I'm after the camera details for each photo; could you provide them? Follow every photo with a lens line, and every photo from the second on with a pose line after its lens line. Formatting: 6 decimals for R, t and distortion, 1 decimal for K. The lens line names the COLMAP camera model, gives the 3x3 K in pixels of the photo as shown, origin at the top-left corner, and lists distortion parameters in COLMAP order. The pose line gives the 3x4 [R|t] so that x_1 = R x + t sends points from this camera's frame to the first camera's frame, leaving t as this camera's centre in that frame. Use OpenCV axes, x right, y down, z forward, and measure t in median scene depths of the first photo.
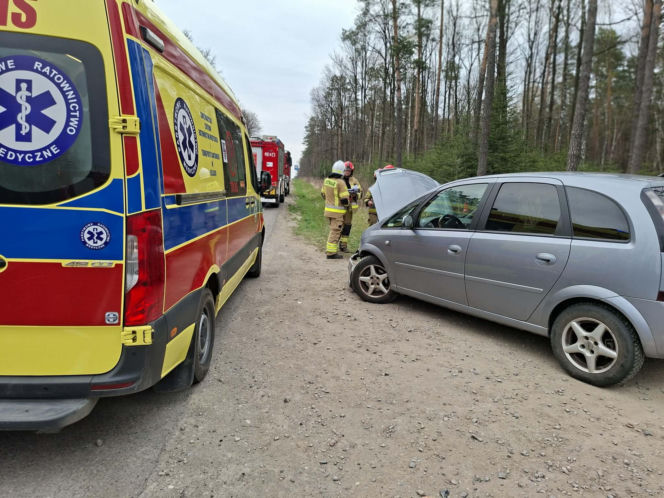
lens RADIAL K [[457.4, 0, 331.6], [0, 457.4, 245.3], [0, 0, 1]] dist [0.096774, -0.099812]
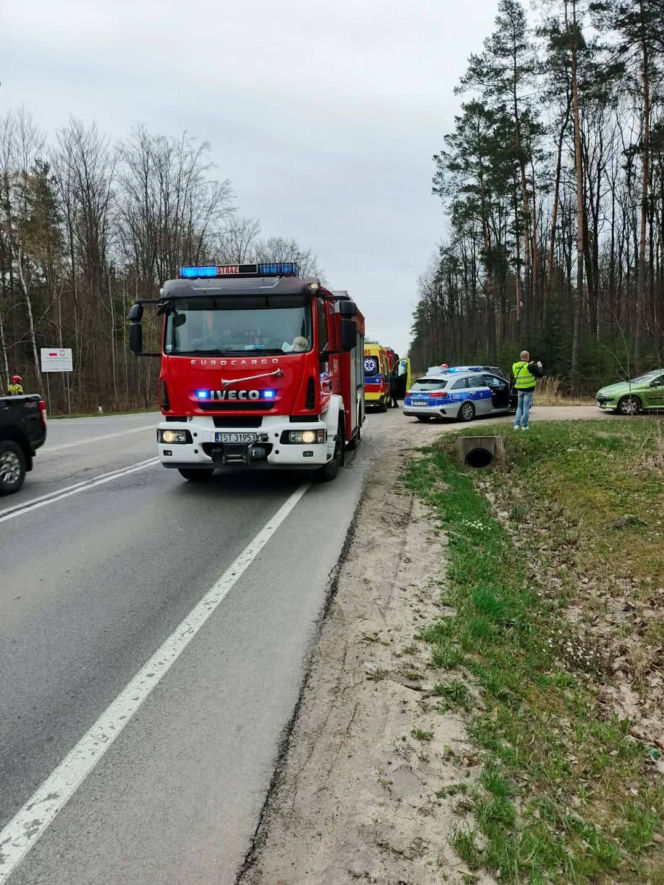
lens RADIAL K [[614.8, 0, 332.2], [0, 614.8, 432.2], [0, 0, 1]] dist [0.068269, -0.072081]
pose [[0.980222, -0.037831, -0.194252, 0.207828], [0.027057, 0.997960, -0.057823, 0.420334], [0.196043, 0.051424, 0.979246, -2.697550]]
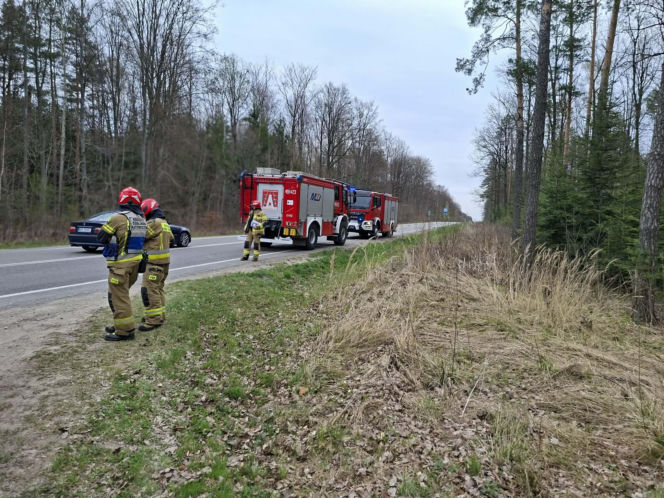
lens RADIAL K [[454.7, 0, 333.6], [0, 454.7, 246.3], [0, 0, 1]] dist [0.128713, -0.167589]
pose [[0.923316, 0.038914, -0.382065, 0.771644], [-0.074072, 0.994218, -0.077744, -0.068997], [0.376831, 0.100082, 0.920859, 0.549130]]
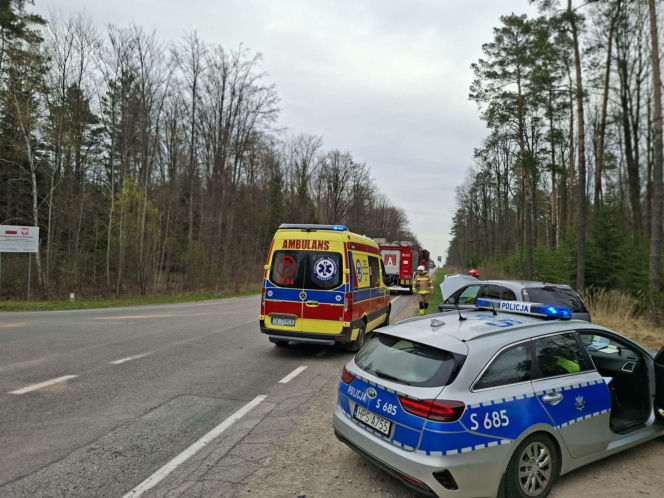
lens RADIAL K [[454.7, 0, 333.6], [0, 454.7, 246.3], [0, 0, 1]] dist [0.128713, -0.167589]
pose [[0.950469, -0.013877, -0.310510, 0.212207], [-0.044884, 0.982405, -0.181291, 0.078582], [0.307563, 0.186248, 0.933122, -0.855424]]
